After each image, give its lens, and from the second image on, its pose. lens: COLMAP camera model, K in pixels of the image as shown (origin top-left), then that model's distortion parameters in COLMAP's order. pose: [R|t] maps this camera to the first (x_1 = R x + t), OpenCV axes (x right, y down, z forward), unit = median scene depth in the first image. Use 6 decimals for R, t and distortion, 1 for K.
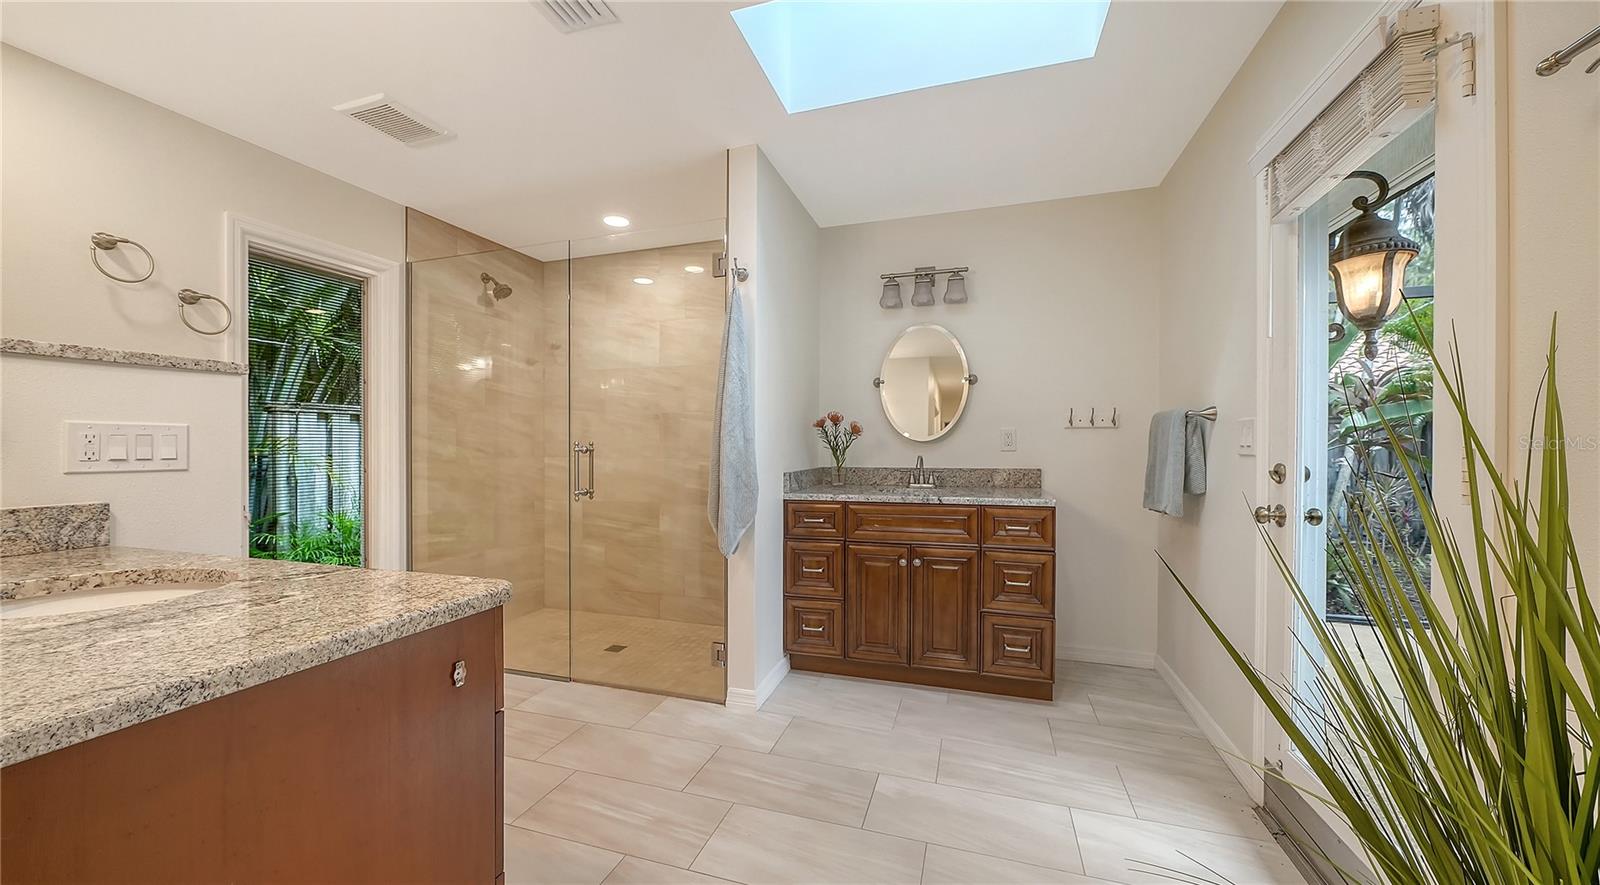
lens RADIAL K [[561.8, 0, 795.1], [0, 561.8, 460.3], [0, 0, 1]] dist [-0.001455, -0.000195]
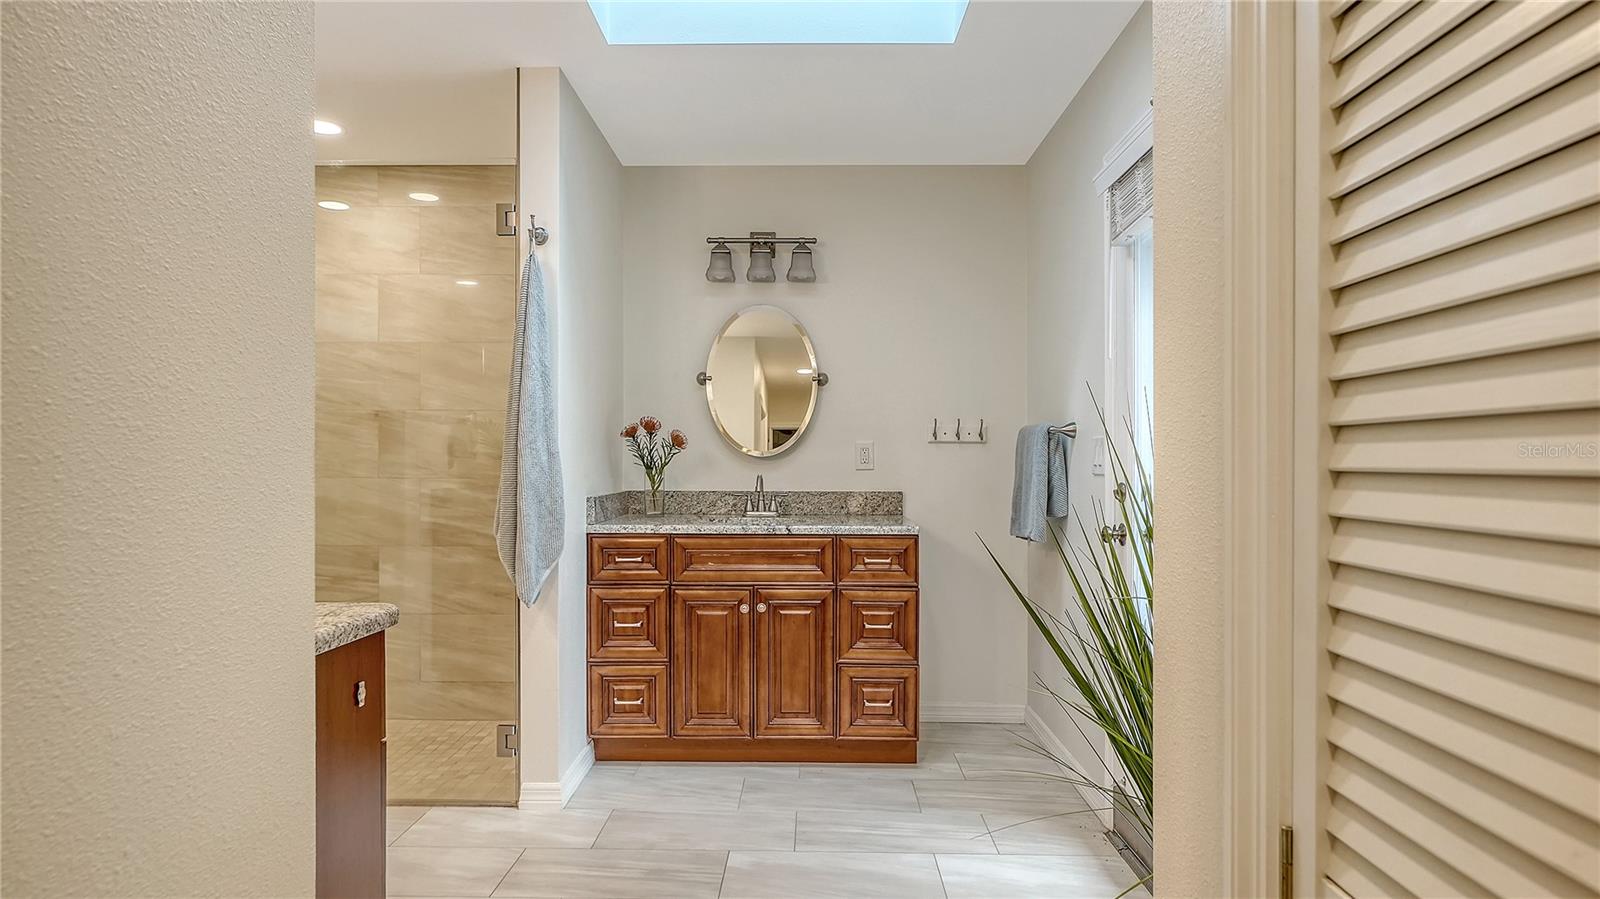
lens RADIAL K [[946.7, 0, 800.0], [0, 946.7, 449.5], [0, 0, 1]] dist [0.002571, 0.000277]
pose [[0.952538, 0.010423, 0.304241, -0.146587], [0.001249, 0.999271, -0.038145, 0.007400], [-0.304417, 0.036715, 0.951831, -0.318149]]
